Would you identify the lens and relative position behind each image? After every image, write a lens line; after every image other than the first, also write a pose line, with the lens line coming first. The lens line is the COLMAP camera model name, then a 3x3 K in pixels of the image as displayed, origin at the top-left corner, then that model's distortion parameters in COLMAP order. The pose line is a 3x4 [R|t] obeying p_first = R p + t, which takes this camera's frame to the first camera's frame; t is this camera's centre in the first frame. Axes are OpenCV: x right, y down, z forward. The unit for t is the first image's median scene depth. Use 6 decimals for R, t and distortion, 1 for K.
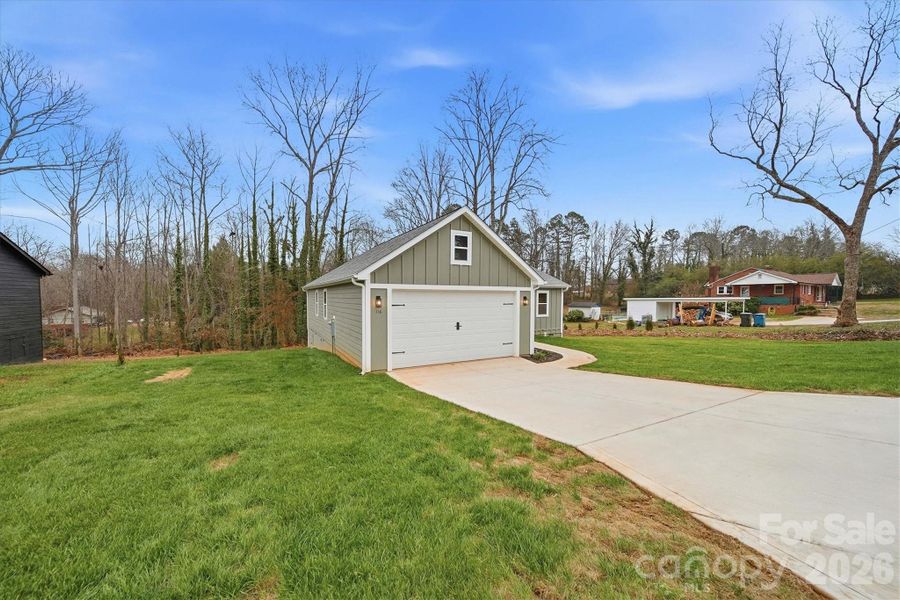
lens RADIAL K [[314.6, 0, 453.9], [0, 314.6, 314.6], [0, 0, 1]] dist [-0.001684, -0.000051]
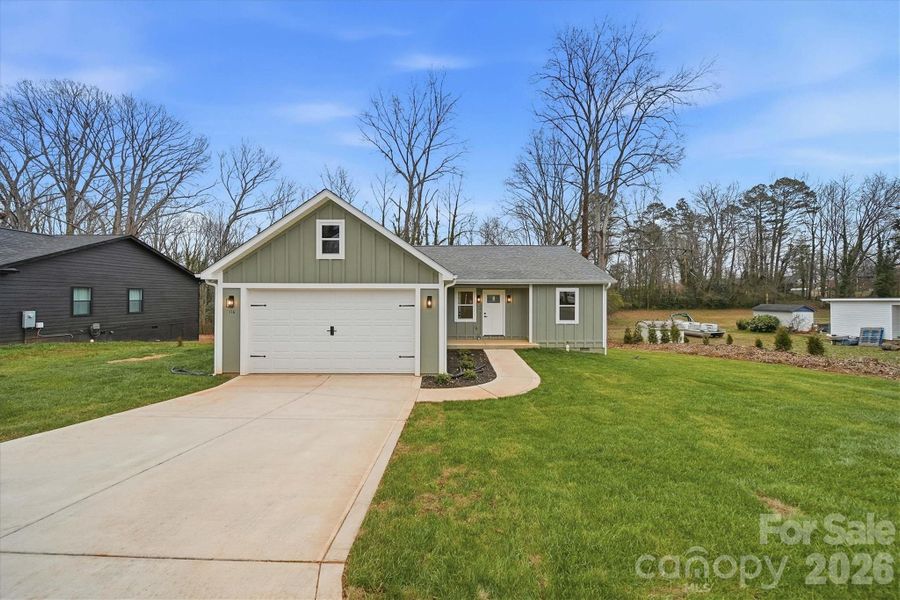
lens RADIAL K [[317.5, 0, 450.0], [0, 317.5, 300.0], [0, 0, 1]] dist [-0.002964, -0.000158]
pose [[0.884313, 0.003763, -0.466879, 0.626926], [-0.025620, 0.998852, -0.040475, -0.018488], [0.466191, 0.047754, 0.883394, 0.351449]]
